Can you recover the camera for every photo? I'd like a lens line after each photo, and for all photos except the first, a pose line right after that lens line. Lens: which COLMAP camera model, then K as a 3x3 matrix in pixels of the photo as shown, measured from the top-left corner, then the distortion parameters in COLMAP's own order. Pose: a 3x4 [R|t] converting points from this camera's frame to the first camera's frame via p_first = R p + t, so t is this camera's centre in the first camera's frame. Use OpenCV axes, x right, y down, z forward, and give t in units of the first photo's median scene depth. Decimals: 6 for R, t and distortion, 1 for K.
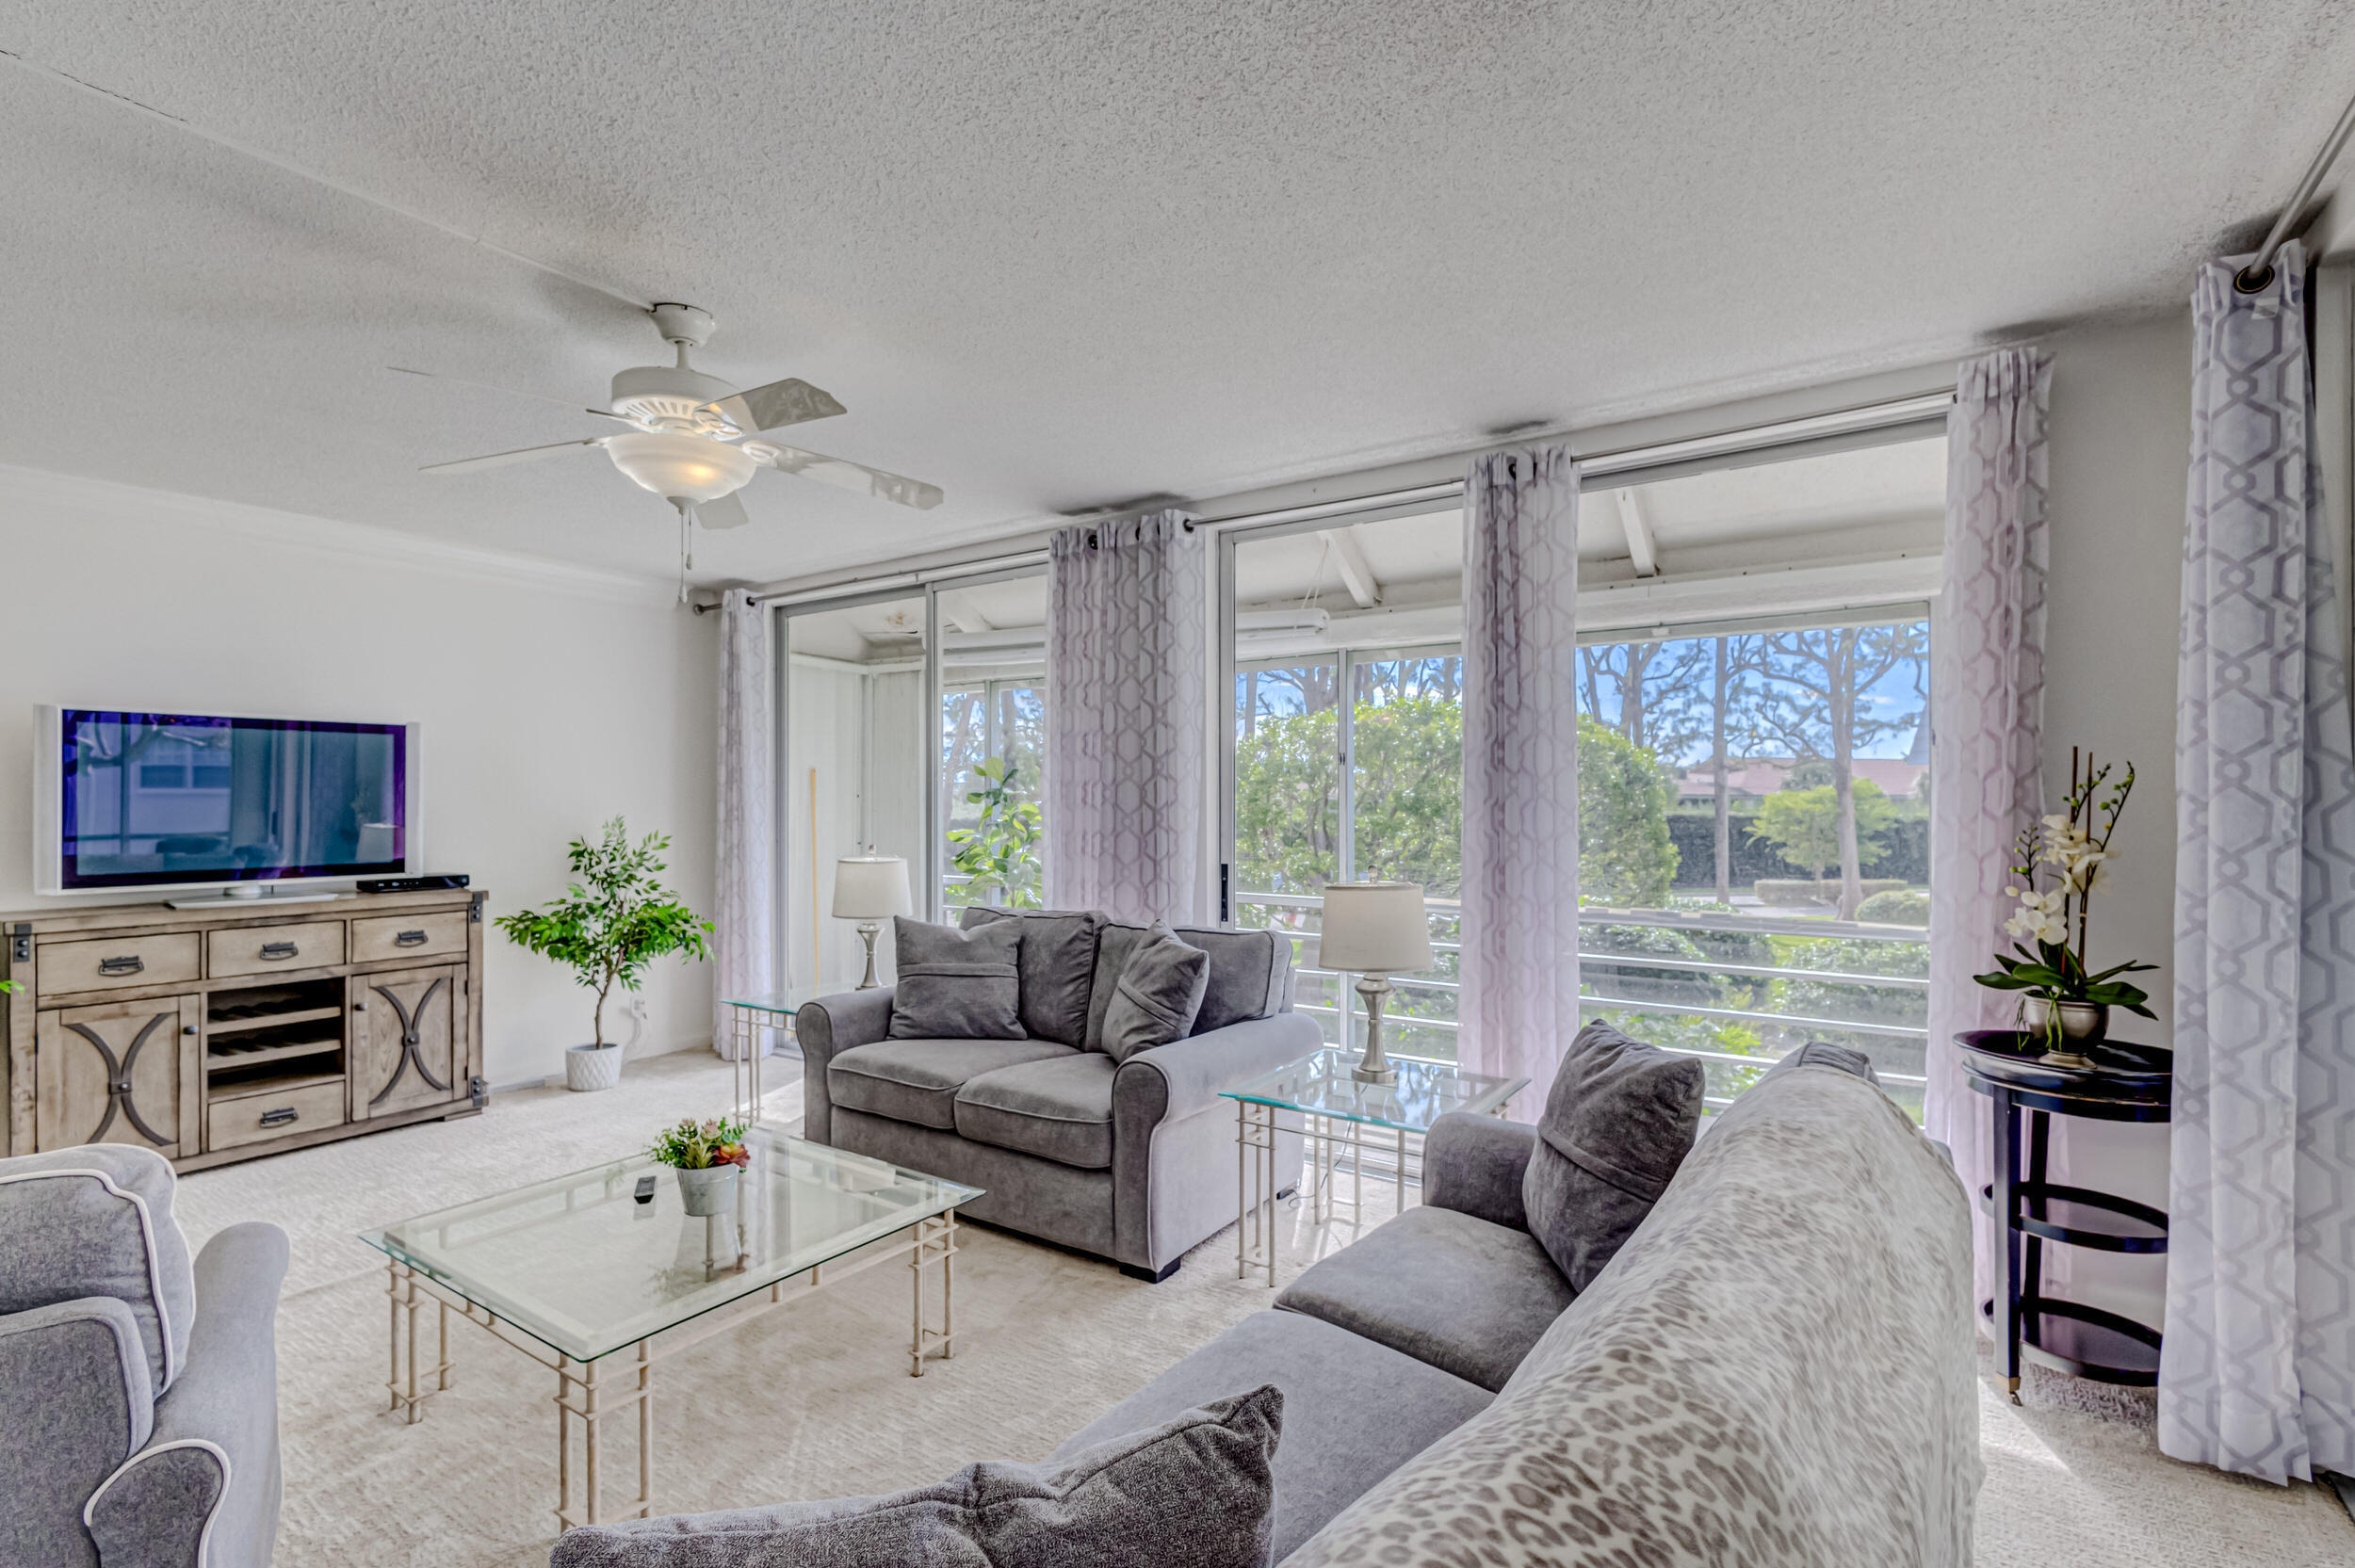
lens RADIAL K [[1081.5, 0, 1158.8], [0, 1081.5, 791.1], [0, 0, 1]] dist [0.014313, -0.005141]
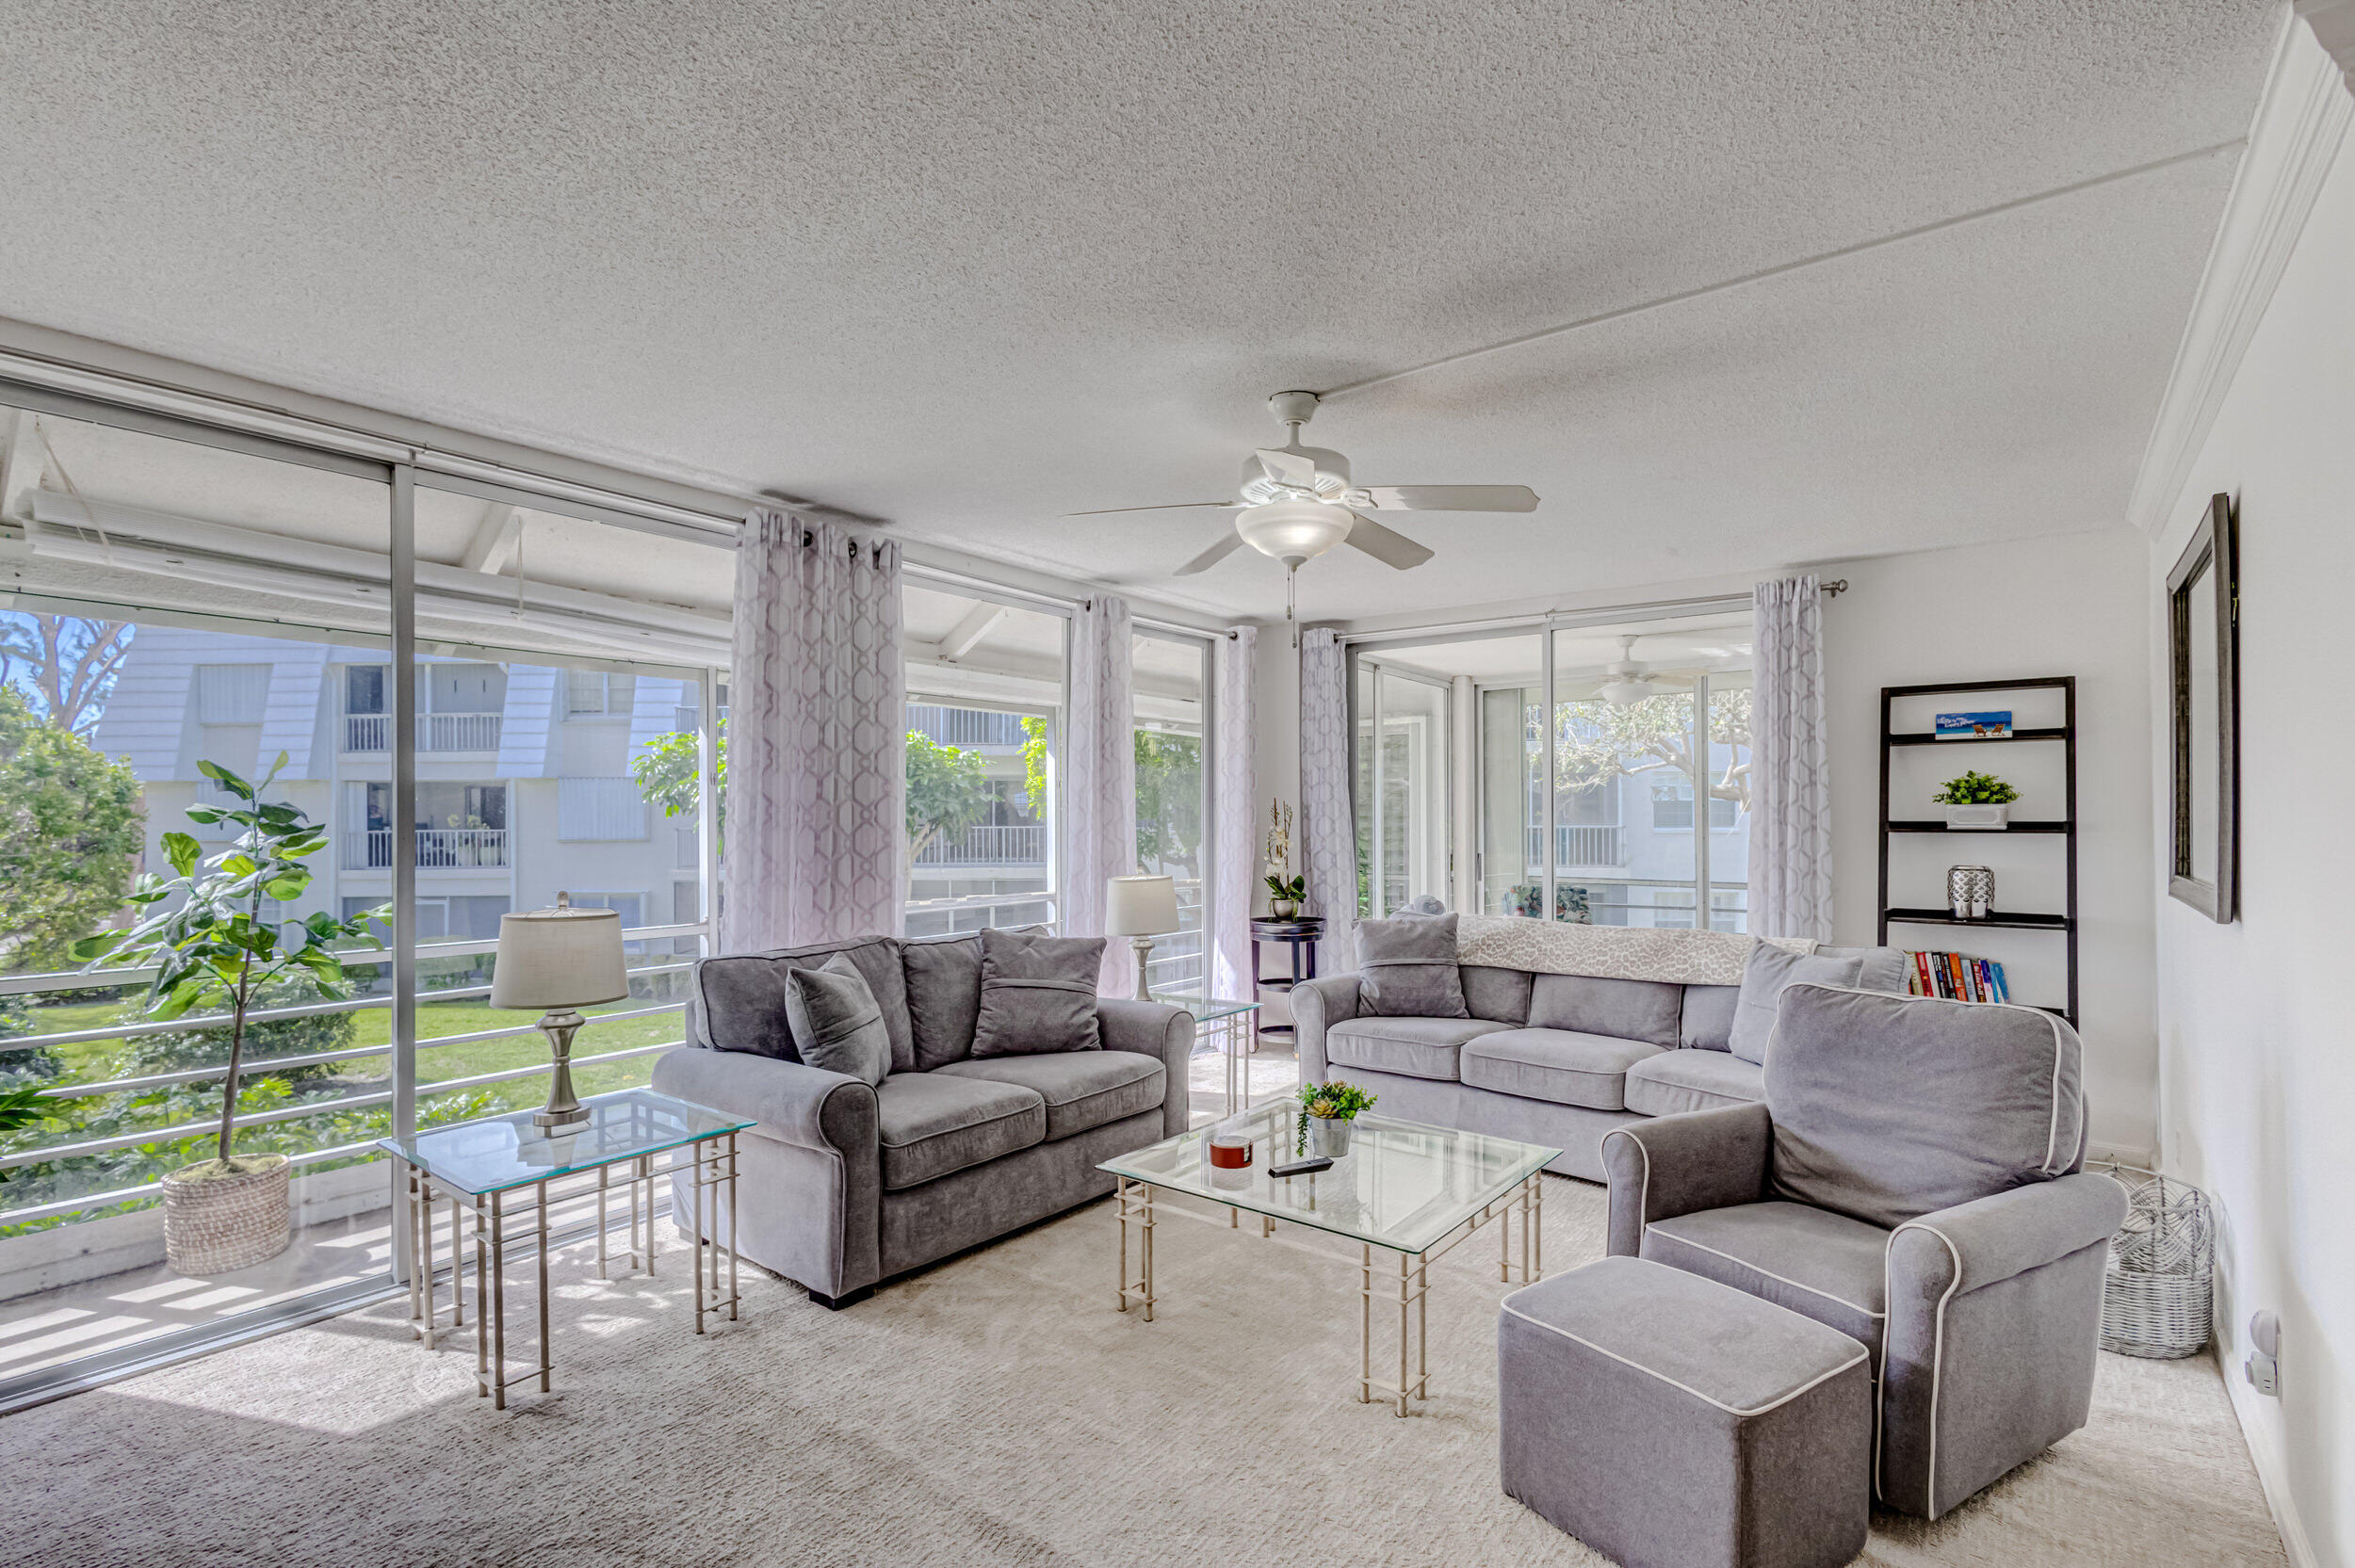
lens RADIAL K [[1081.5, 0, 1175.2], [0, 1081.5, 811.5], [0, 0, 1]] dist [0.014313, -0.005141]
pose [[0.044062, 0.003243, 0.999024, -0.987940], [0.000559, 0.999994, -0.003271, 0.007322], [-0.999029, 0.000702, 0.044059, 0.650089]]
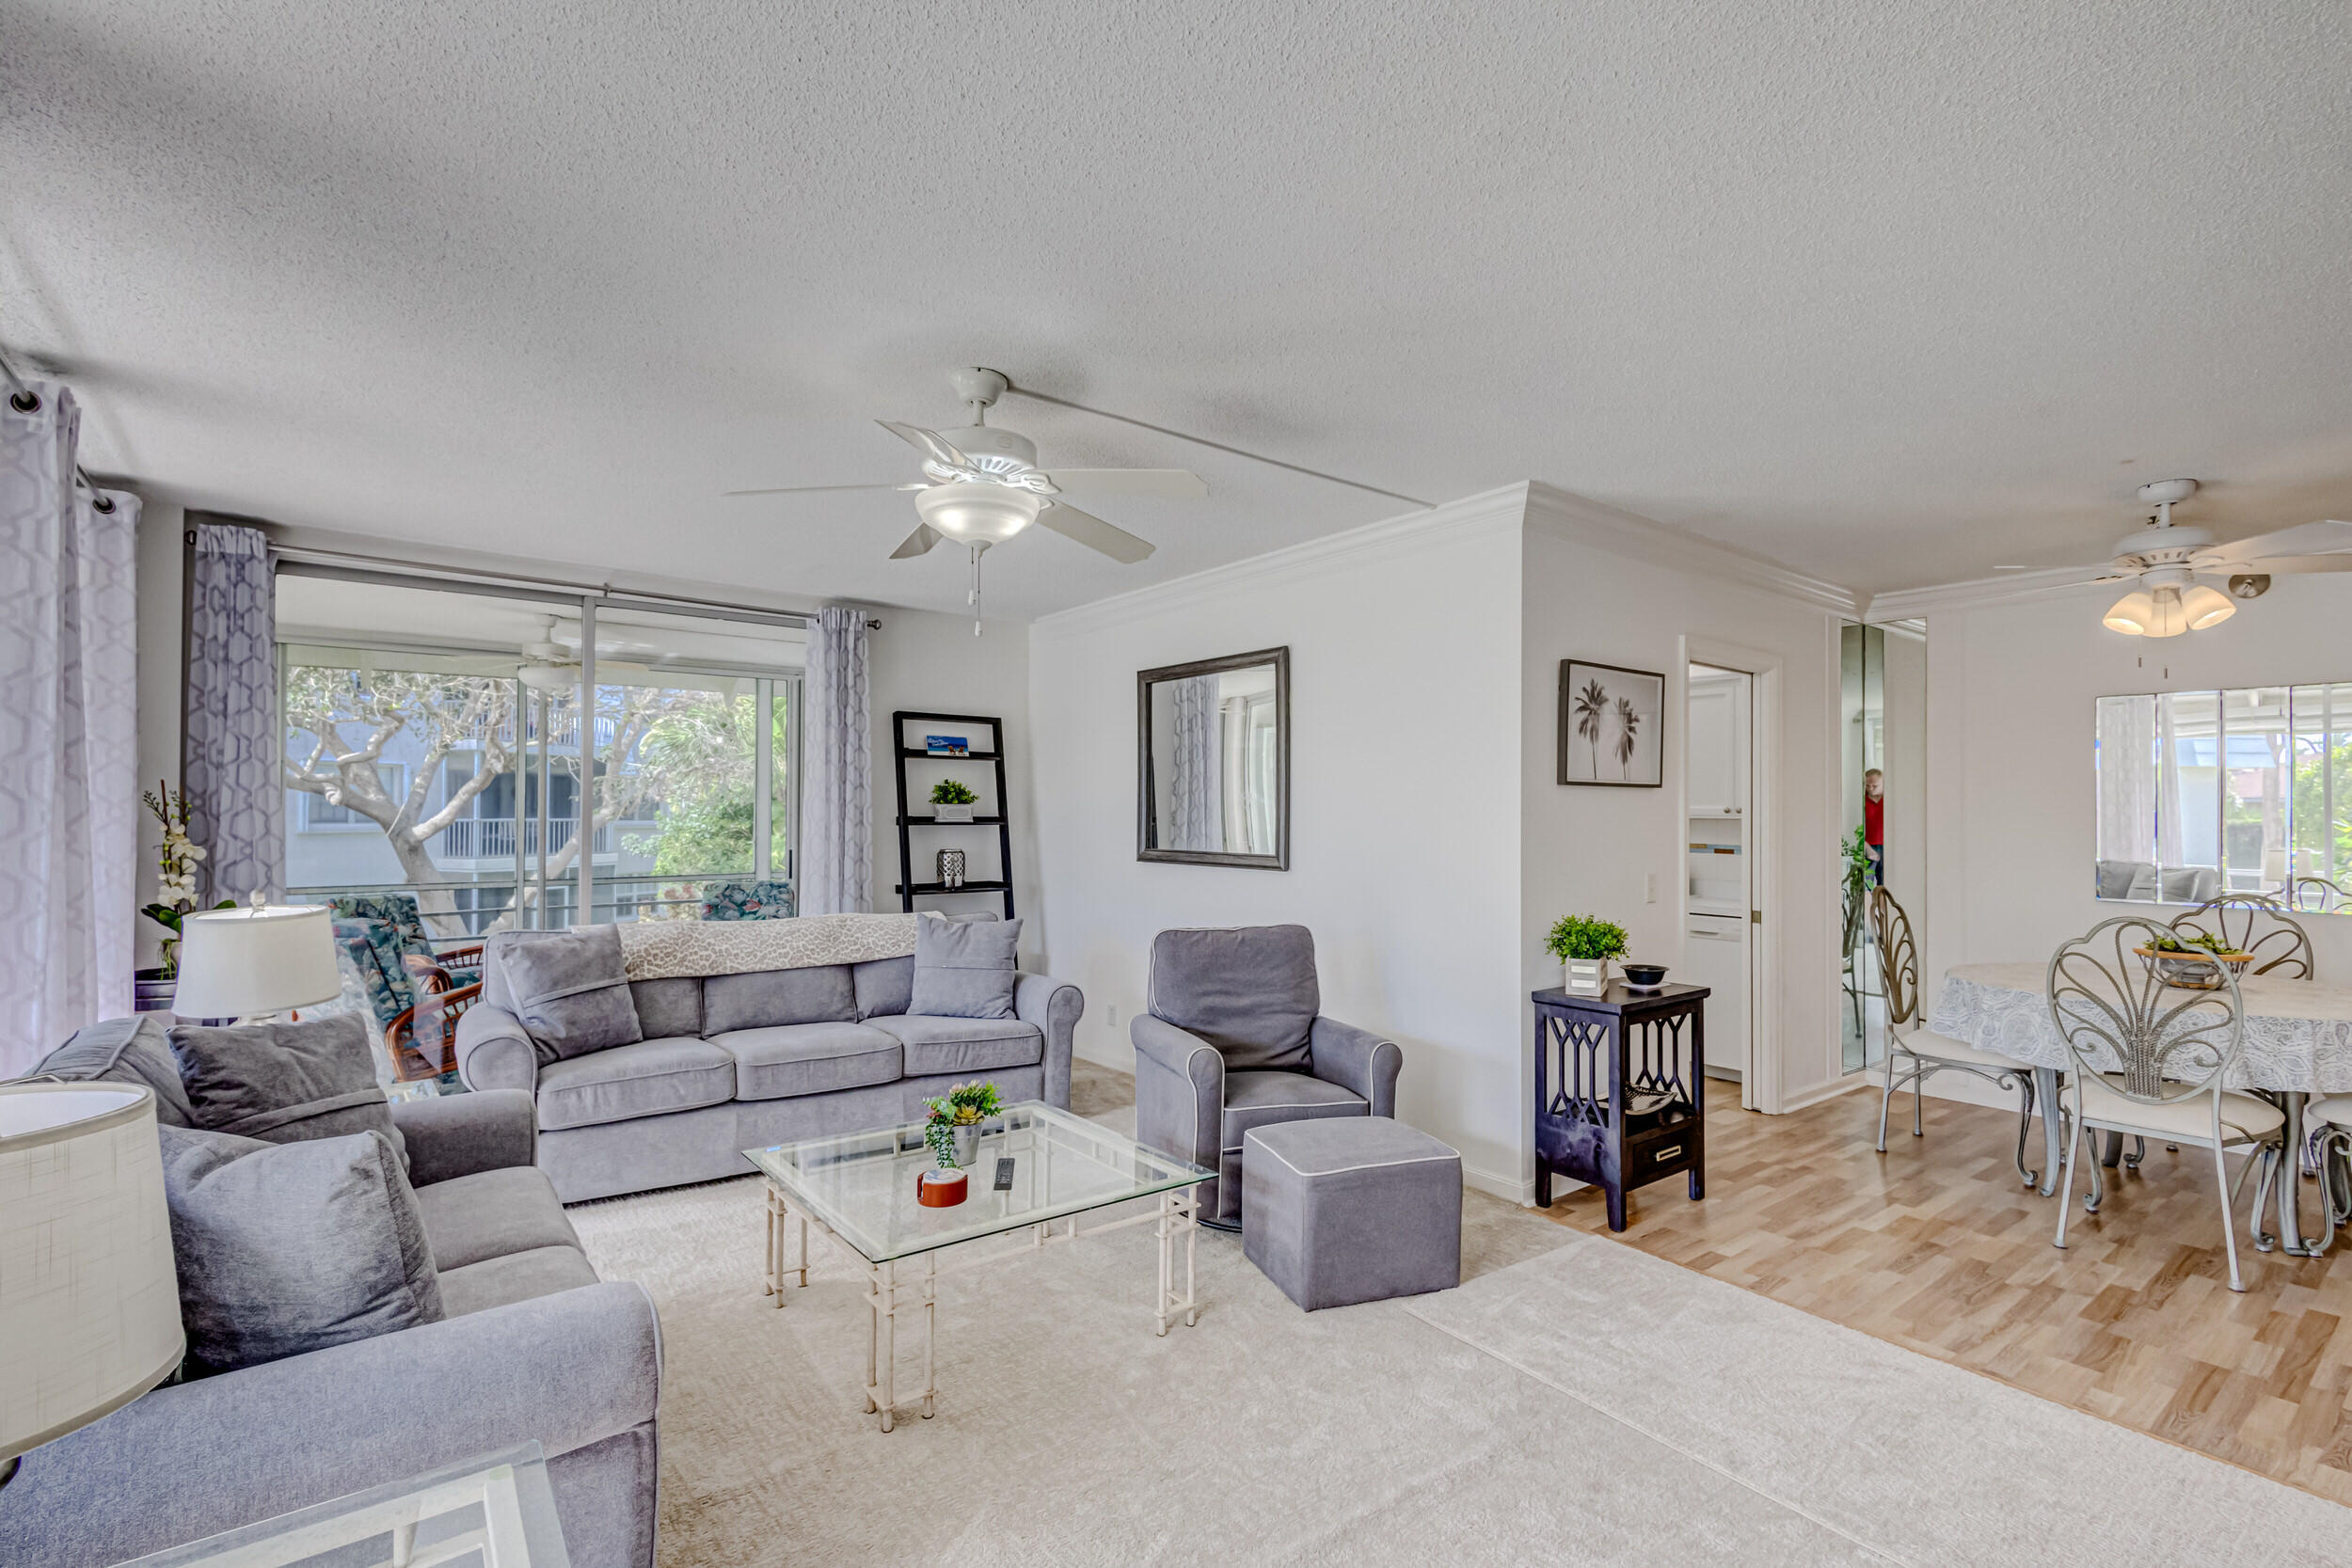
lens RADIAL K [[1080.2, 0, 1168.3], [0, 1080.2, 798.6], [0, 0, 1]] dist [0.014313, -0.005141]
pose [[-0.954570, -0.004332, 0.297954, -0.598143], [-0.008591, 0.999879, -0.012985, 0.006154], [-0.297862, -0.014955, -0.954492, 1.208590]]
